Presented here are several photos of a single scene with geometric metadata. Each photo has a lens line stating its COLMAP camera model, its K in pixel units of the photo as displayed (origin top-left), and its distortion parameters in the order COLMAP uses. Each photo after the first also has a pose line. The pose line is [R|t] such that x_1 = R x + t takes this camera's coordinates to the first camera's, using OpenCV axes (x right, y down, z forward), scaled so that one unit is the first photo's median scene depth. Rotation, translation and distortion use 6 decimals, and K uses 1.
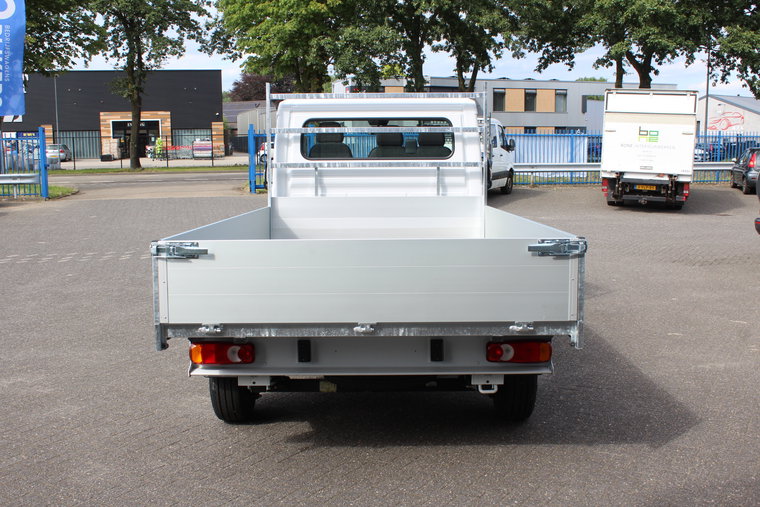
lens RADIAL K [[821.5, 0, 380.0], [0, 821.5, 253.5], [0, 0, 1]] dist [-0.091433, 0.002938]
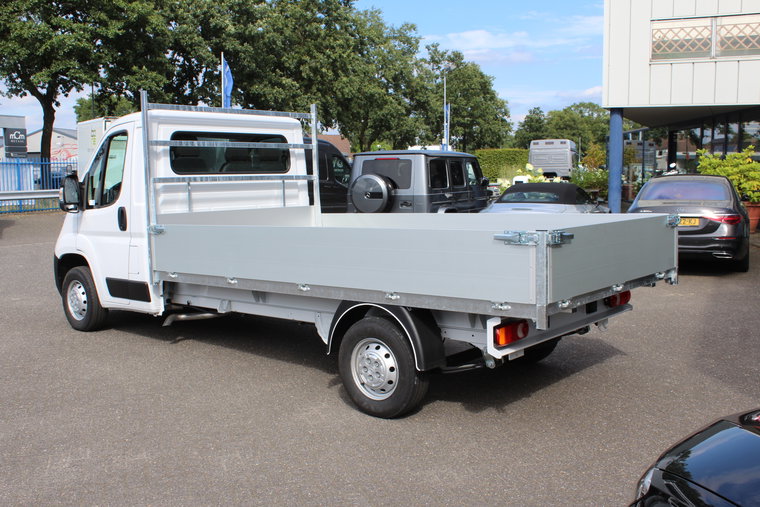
lens RADIAL K [[771.3, 0, 380.0], [0, 771.3, 253.5], [0, 0, 1]] dist [-0.094689, 0.016554]
pose [[0.644242, -0.080273, 0.760598, -0.620753], [0.104951, 0.994348, 0.016047, -0.011963], [-0.757587, 0.069487, 0.649025, 0.248584]]
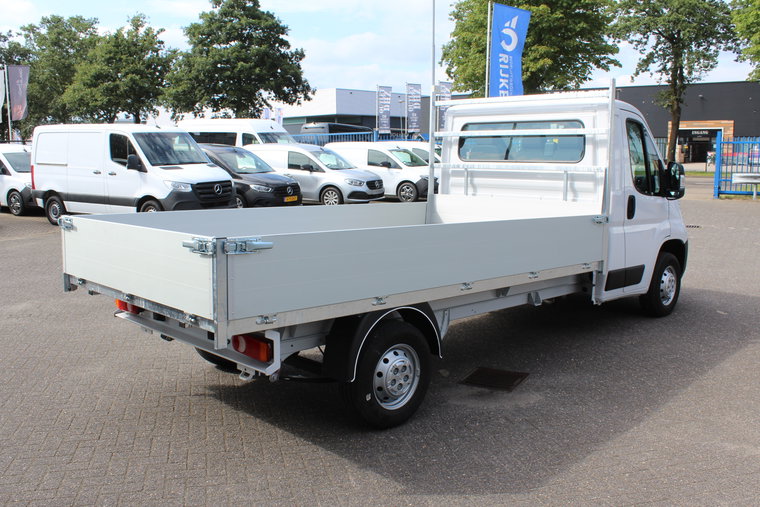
lens RADIAL K [[708.1, 0, 380.0], [0, 708.1, 253.5], [0, 0, 1]] dist [-0.163411, 0.213348]
pose [[0.703486, 0.104027, -0.703055, 0.498094], [-0.094060, 0.994156, 0.052982, -0.032184], [0.704457, 0.028857, 0.709159, 0.270187]]
